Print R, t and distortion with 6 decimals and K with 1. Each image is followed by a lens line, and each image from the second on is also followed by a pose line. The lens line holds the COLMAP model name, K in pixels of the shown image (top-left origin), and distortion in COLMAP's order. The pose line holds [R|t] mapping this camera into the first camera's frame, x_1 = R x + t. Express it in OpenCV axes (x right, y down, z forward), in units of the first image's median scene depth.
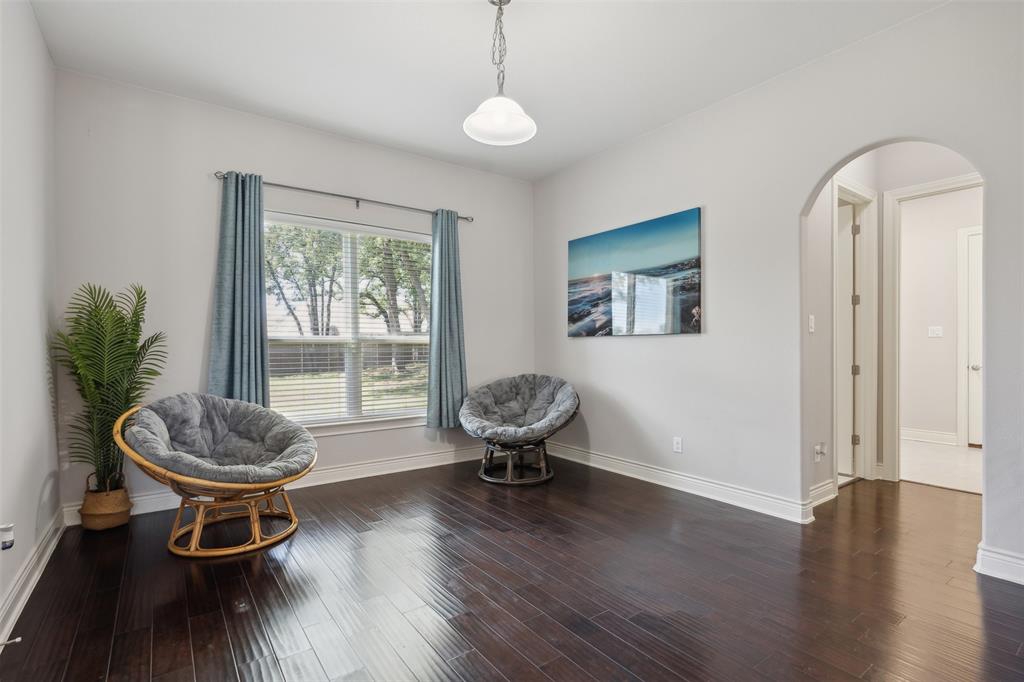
lens RADIAL K [[483.4, 0, 510.9], [0, 483.4, 343.8], [0, 0, 1]] dist [-0.002523, 0.000478]
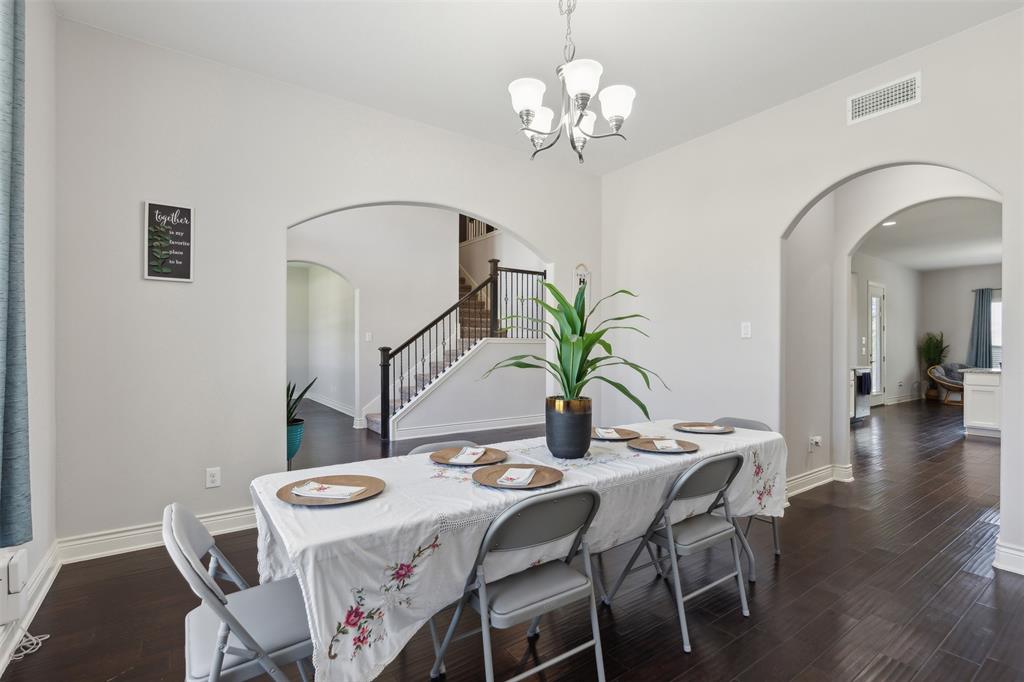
lens RADIAL K [[468.6, 0, 514.0], [0, 468.6, 347.4], [0, 0, 1]] dist [-0.002219, -0.000421]
pose [[-0.005404, 0.002295, -0.999983, 2.214267], [-0.000440, 0.999997, 0.002297, -0.009280], [0.999985, 0.000453, -0.005403, -1.745129]]
